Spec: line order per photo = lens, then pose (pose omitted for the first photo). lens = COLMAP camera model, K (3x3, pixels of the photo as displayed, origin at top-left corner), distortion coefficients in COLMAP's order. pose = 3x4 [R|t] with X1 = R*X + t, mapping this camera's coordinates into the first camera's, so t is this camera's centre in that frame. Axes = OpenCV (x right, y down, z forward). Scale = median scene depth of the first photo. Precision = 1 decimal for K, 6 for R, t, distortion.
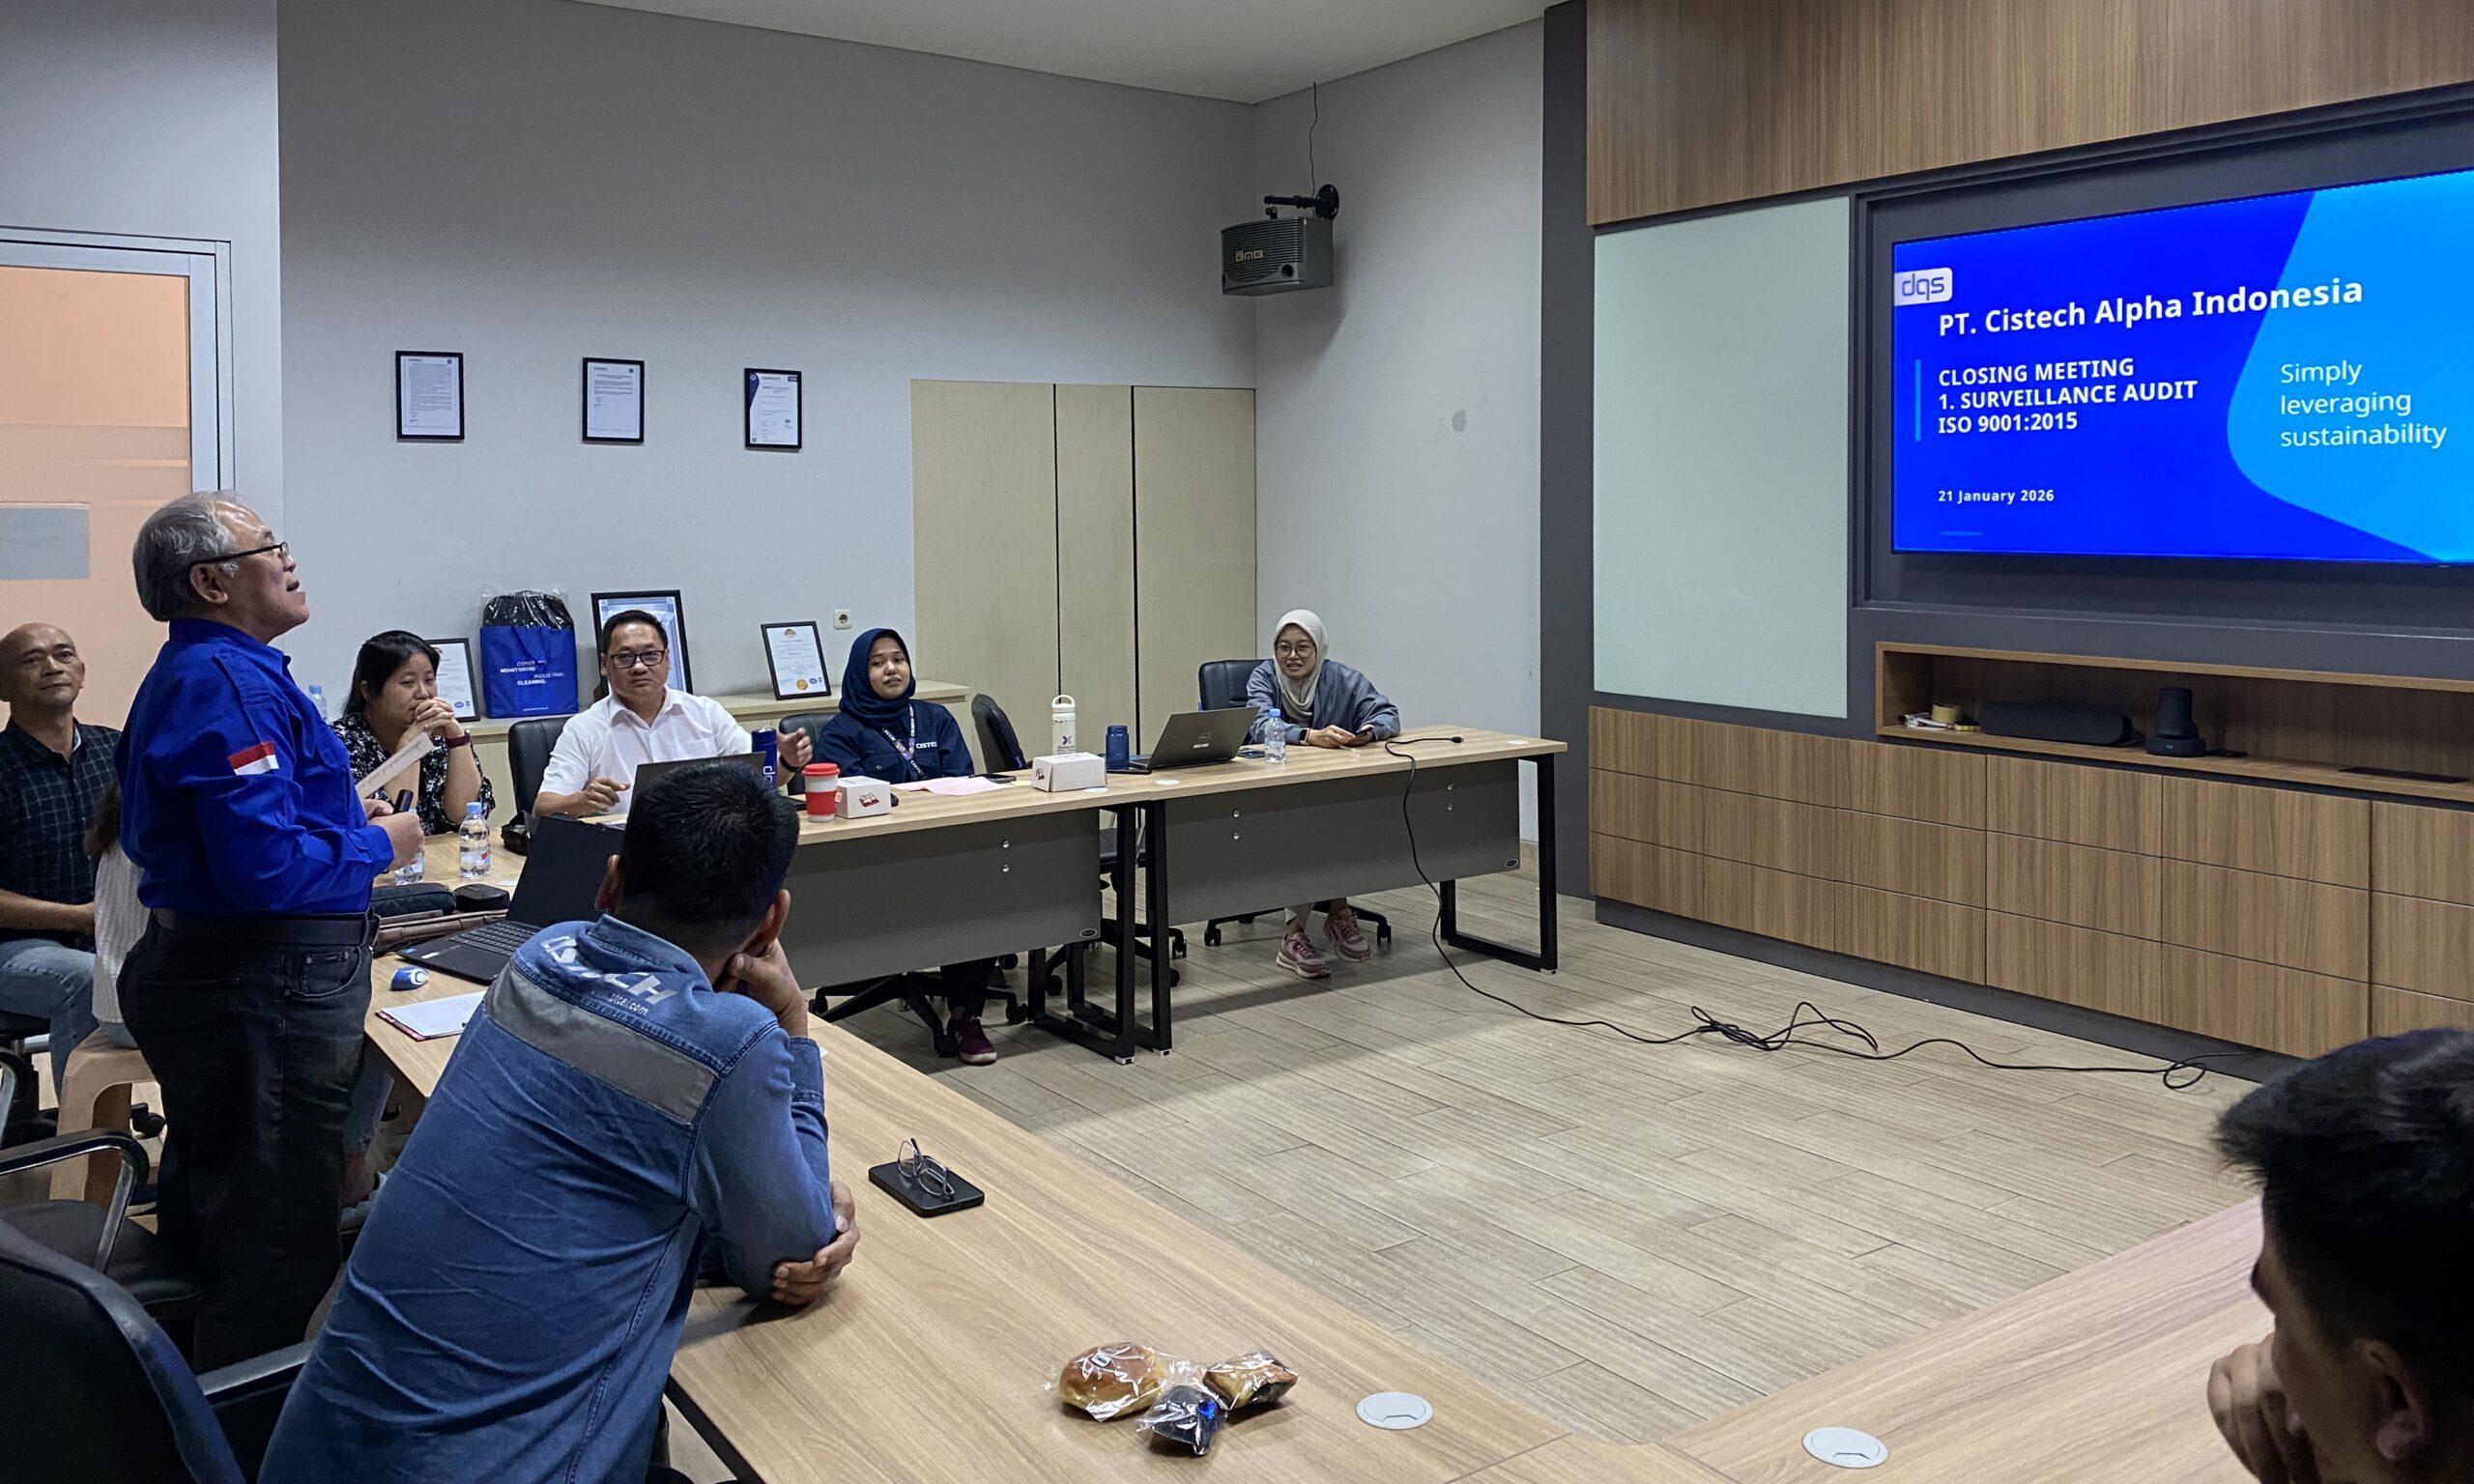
lens RADIAL K [[1931.2, 0, 1242.0], [0, 1931.2, 528.2], [0, 0, 1]] dist [0.003834, 0.267624]
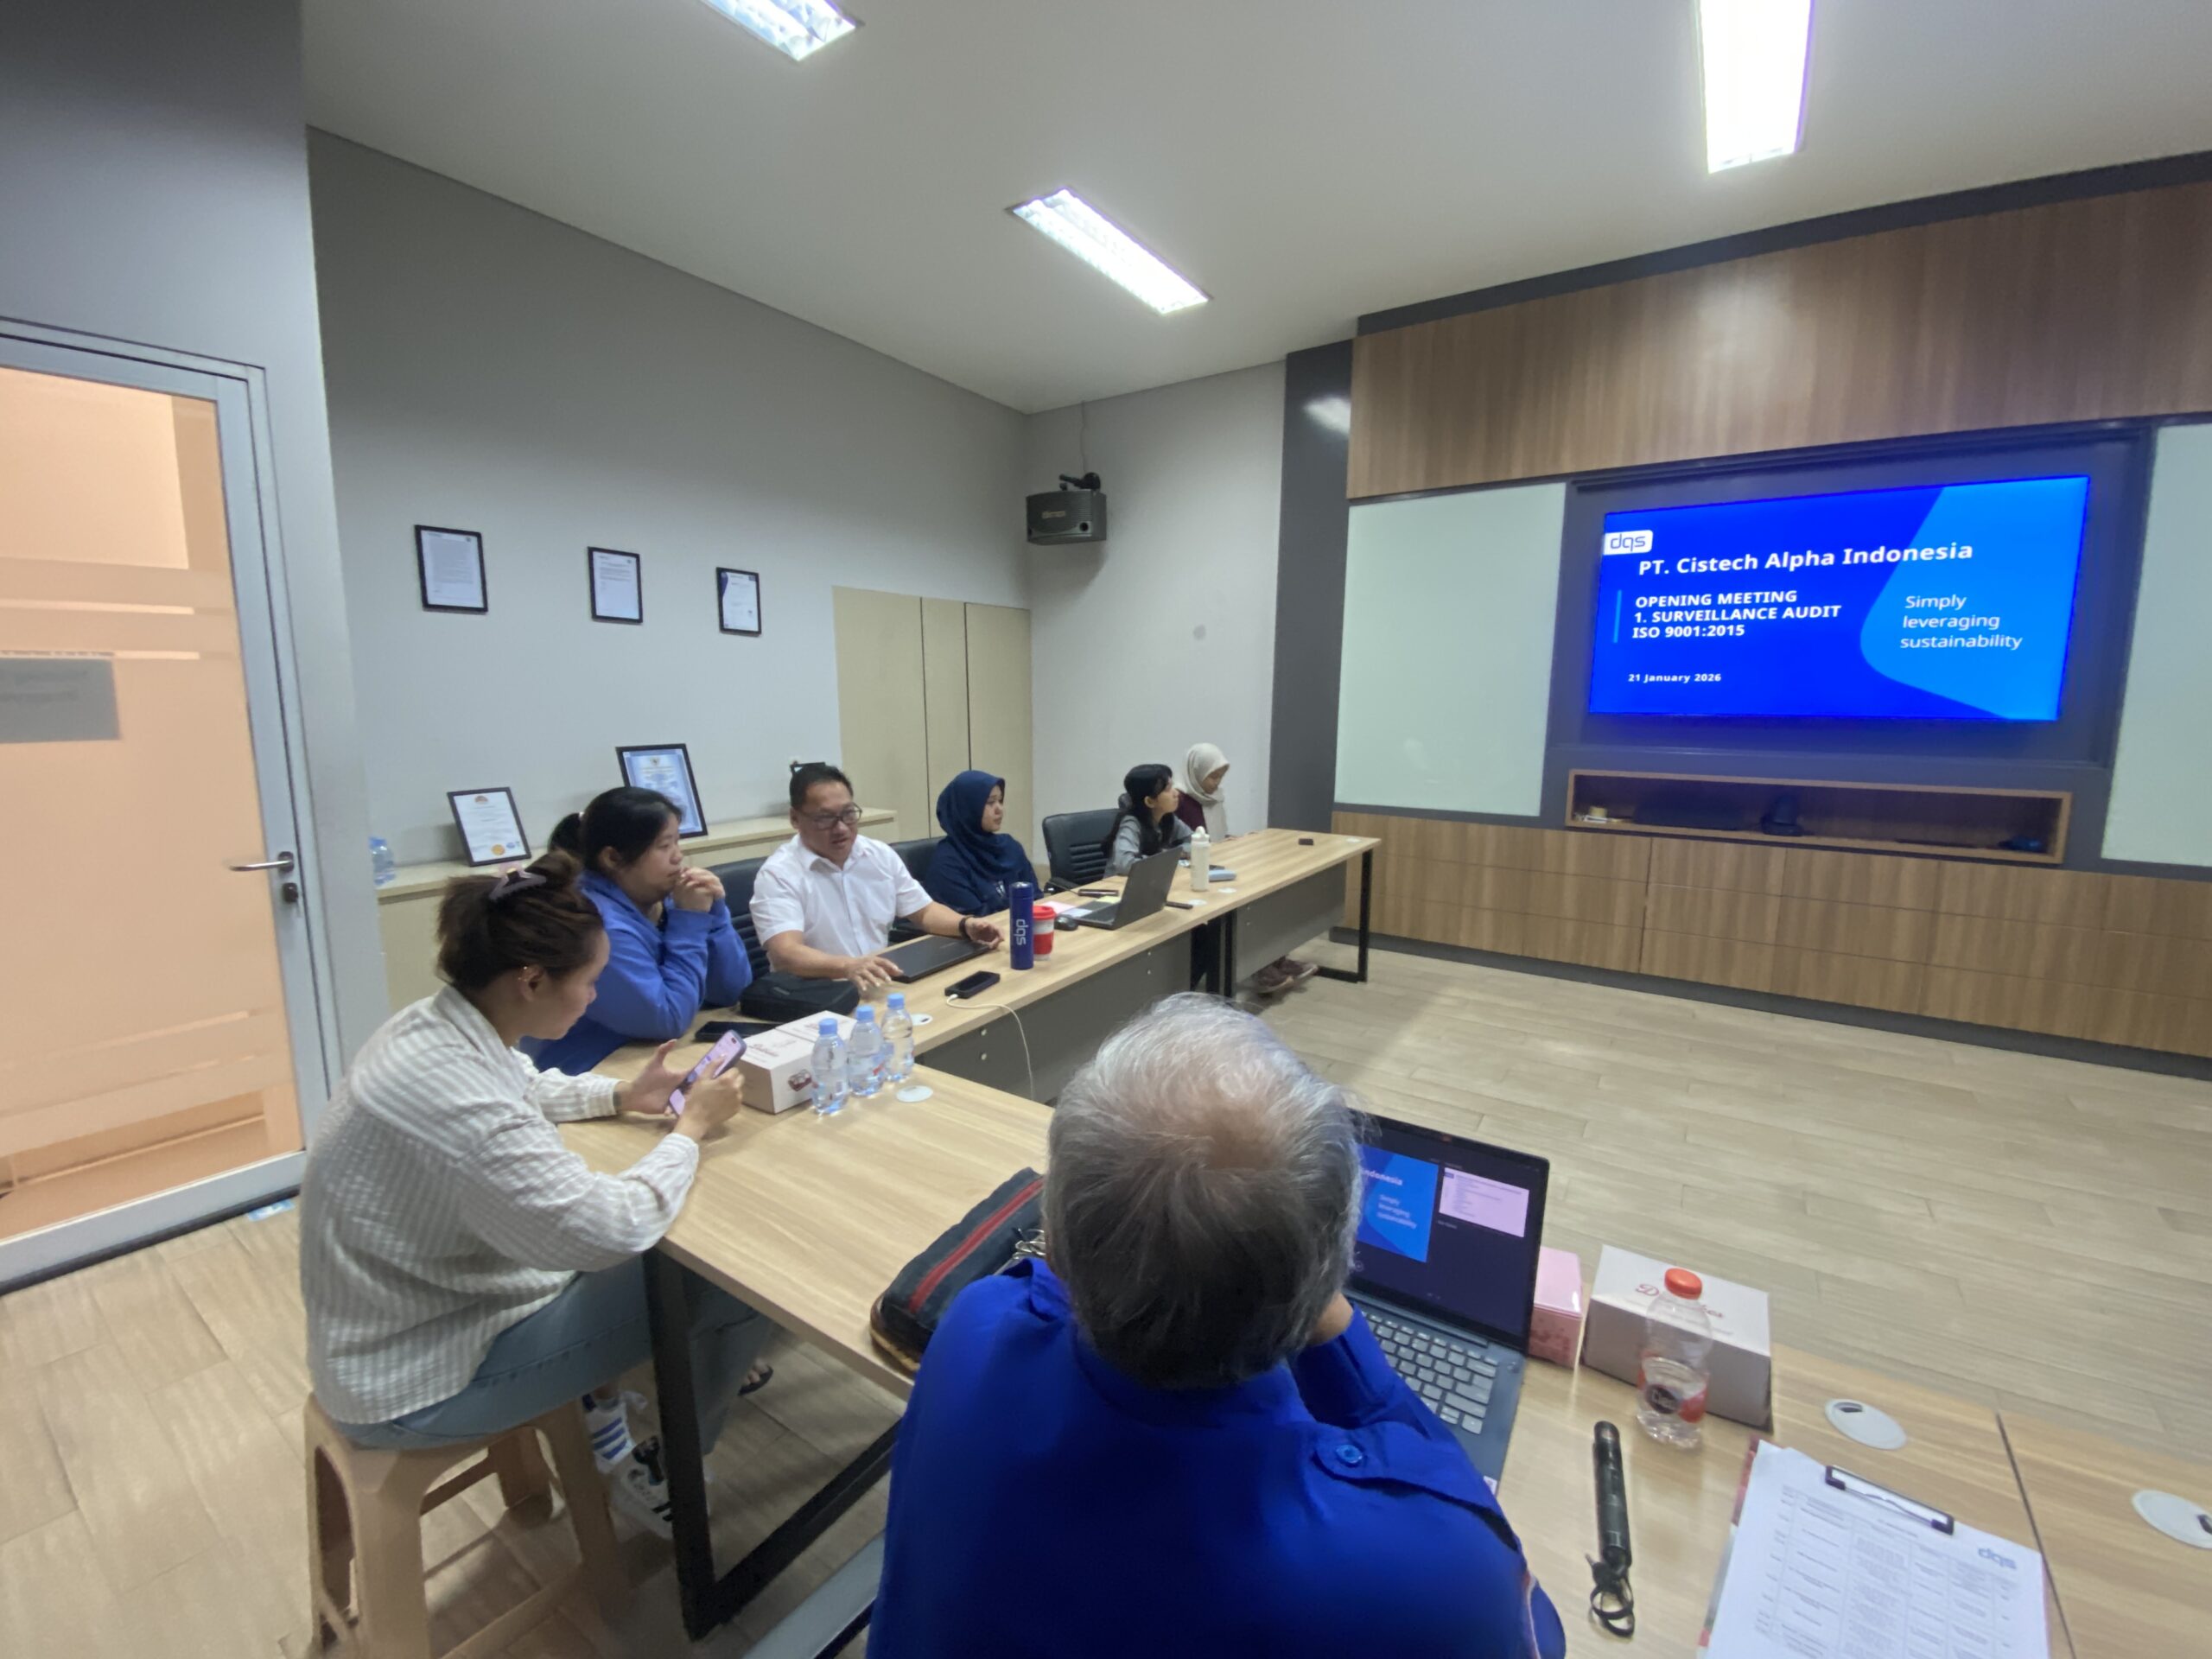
lens RADIAL K [[879.3, 0, 1109.6], [0, 879.3, 818.5], [0, 0, 1]] dist [0.000917, -0.000159]
pose [[0.935751, -0.040916, 0.350280, -0.305870], [-0.005228, 0.991528, 0.129788, 0.006606], [-0.352623, -0.123280, 0.927609, 0.476532]]
